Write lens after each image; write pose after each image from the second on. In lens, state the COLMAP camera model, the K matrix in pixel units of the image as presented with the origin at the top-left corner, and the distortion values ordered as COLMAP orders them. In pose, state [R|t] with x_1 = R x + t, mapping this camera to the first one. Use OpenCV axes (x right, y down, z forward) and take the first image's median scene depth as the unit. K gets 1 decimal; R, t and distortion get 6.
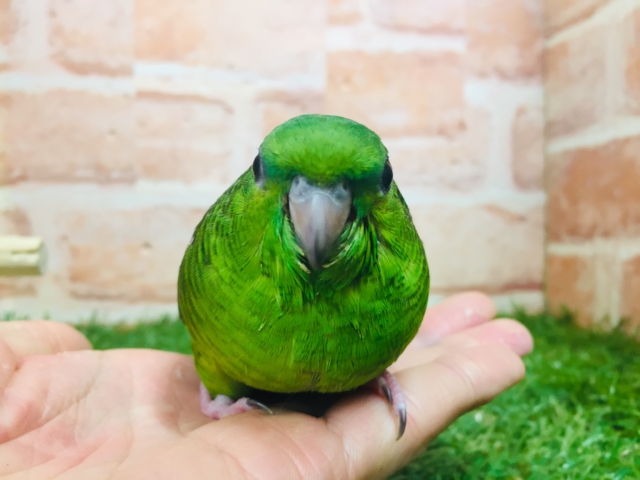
lens RADIAL K [[572.5, 0, 288.1], [0, 572.5, 242.5], [0, 0, 1]] dist [0.042811, -0.077317]
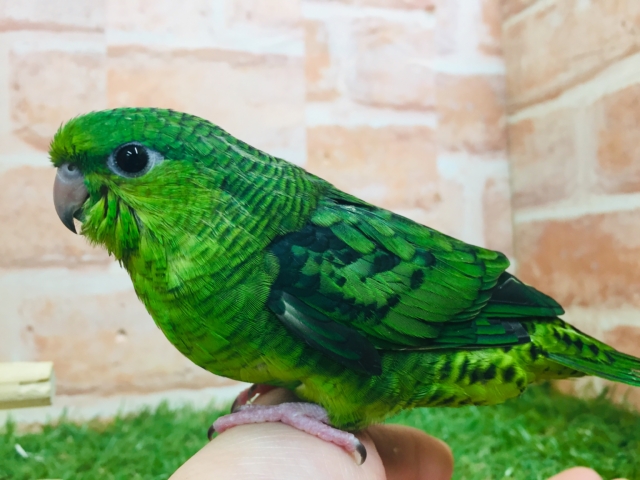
lens RADIAL K [[572.5, 0, 304.5], [0, 572.5, 249.0], [0, 0, 1]] dist [0.042811, -0.077317]
pose [[0.989032, -0.025198, 0.145533, -0.086716], [0.035386, 0.997068, -0.067842, -0.054342], [-0.143397, 0.072248, 0.987025, 0.033183]]
